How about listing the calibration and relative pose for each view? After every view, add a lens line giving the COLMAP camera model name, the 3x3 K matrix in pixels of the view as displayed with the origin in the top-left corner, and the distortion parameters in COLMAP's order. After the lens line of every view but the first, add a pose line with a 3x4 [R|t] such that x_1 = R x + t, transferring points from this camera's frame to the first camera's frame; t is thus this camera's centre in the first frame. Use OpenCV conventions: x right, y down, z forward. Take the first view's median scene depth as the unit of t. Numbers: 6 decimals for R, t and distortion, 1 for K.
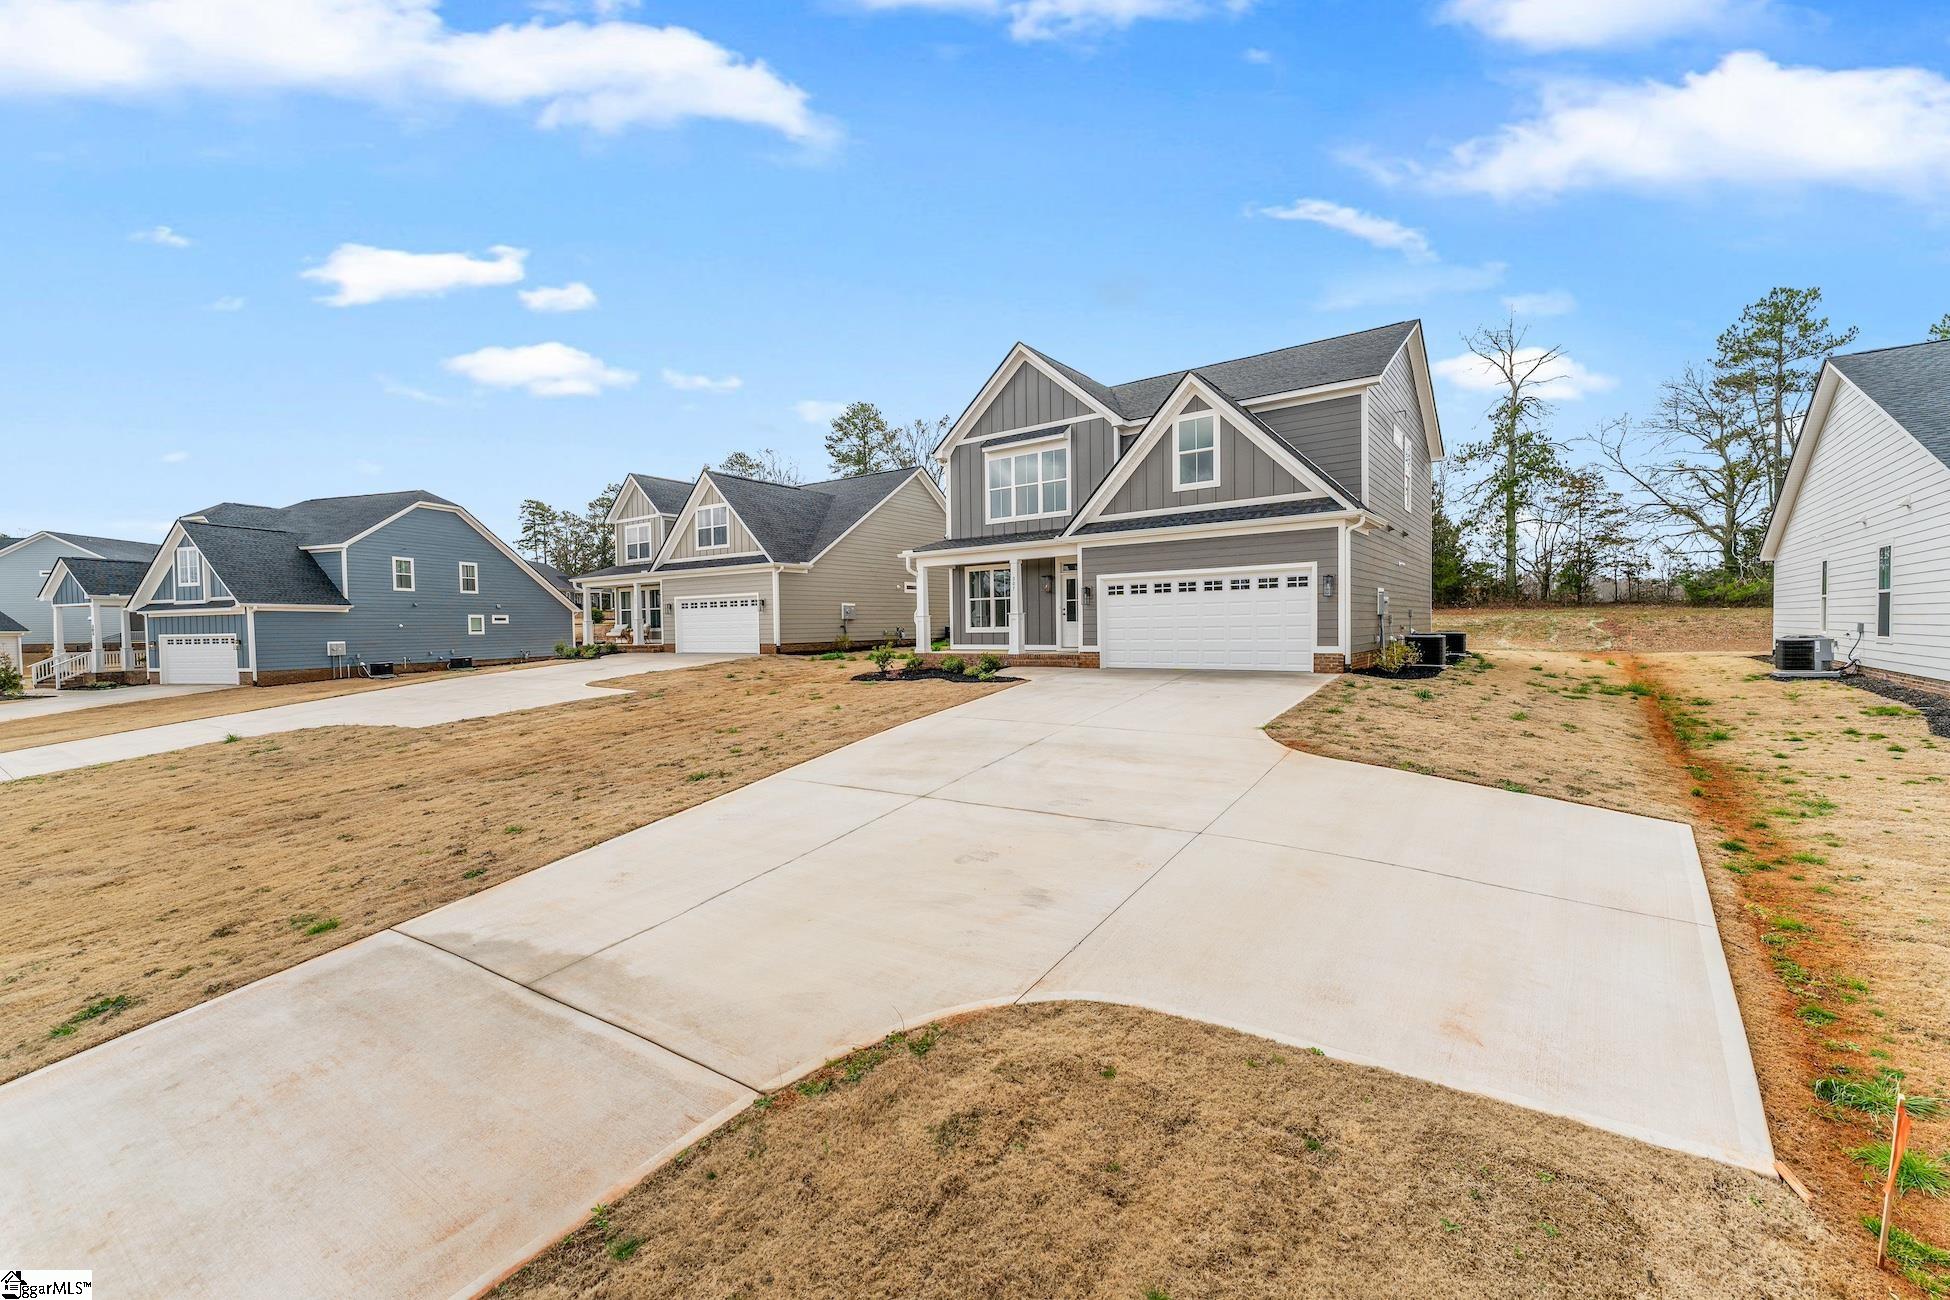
lens RADIAL K [[776.5, 0, 971.2], [0, 776.5, 655.4], [0, 0, 1]] dist [0.002951, 0.000195]
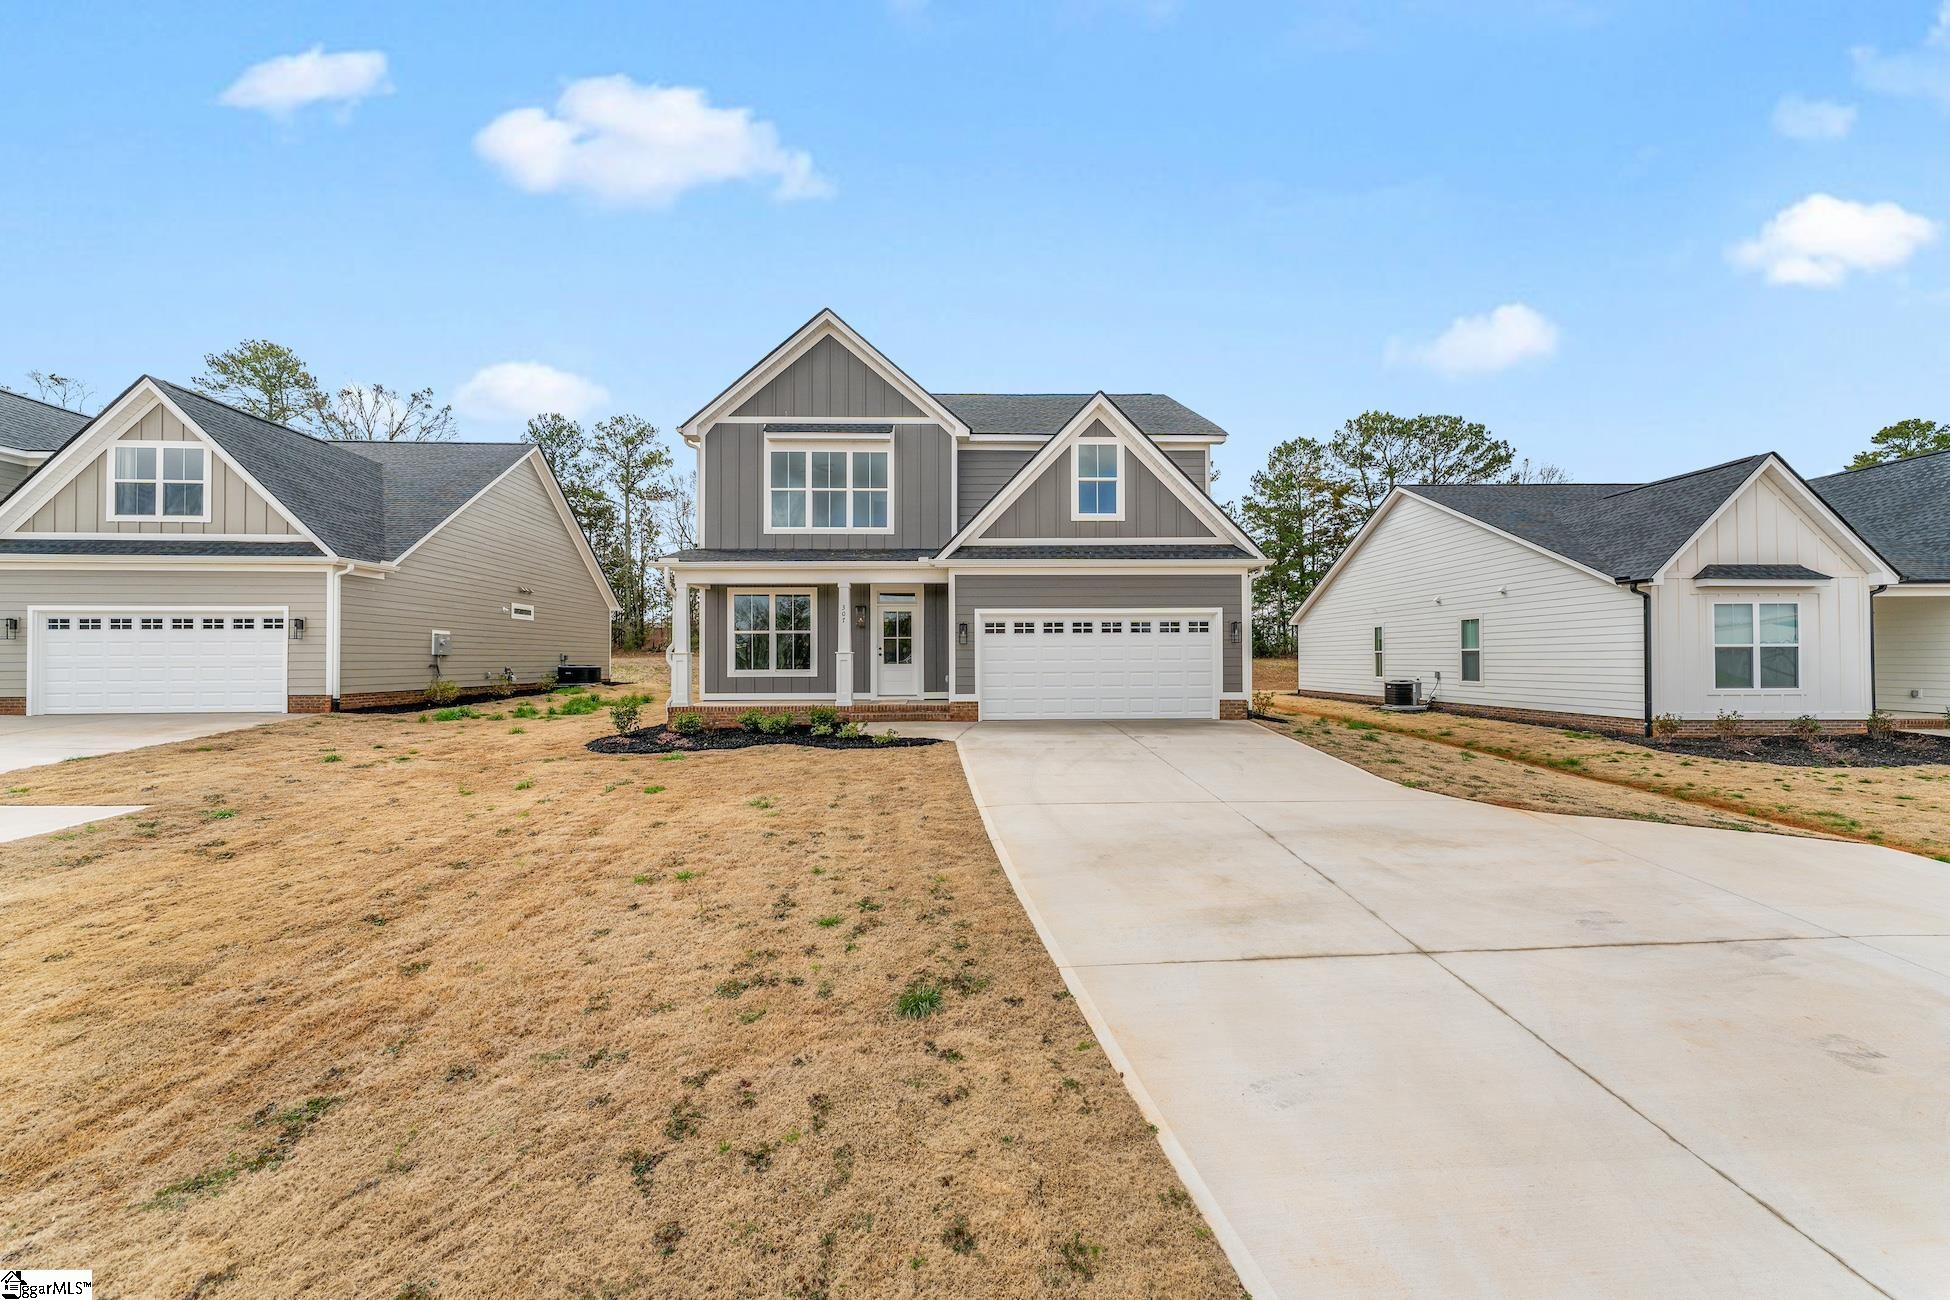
lens RADIAL K [[776.5, 0, 971.2], [0, 776.5, 655.4], [0, 0, 1]] dist [0.002951, 0.000195]
pose [[0.781886, 0.017467, 0.623177, -0.320228], [0.015152, 0.998780, -0.047007, -0.013191], [-0.623237, 0.046196, 0.780667, 0.318730]]
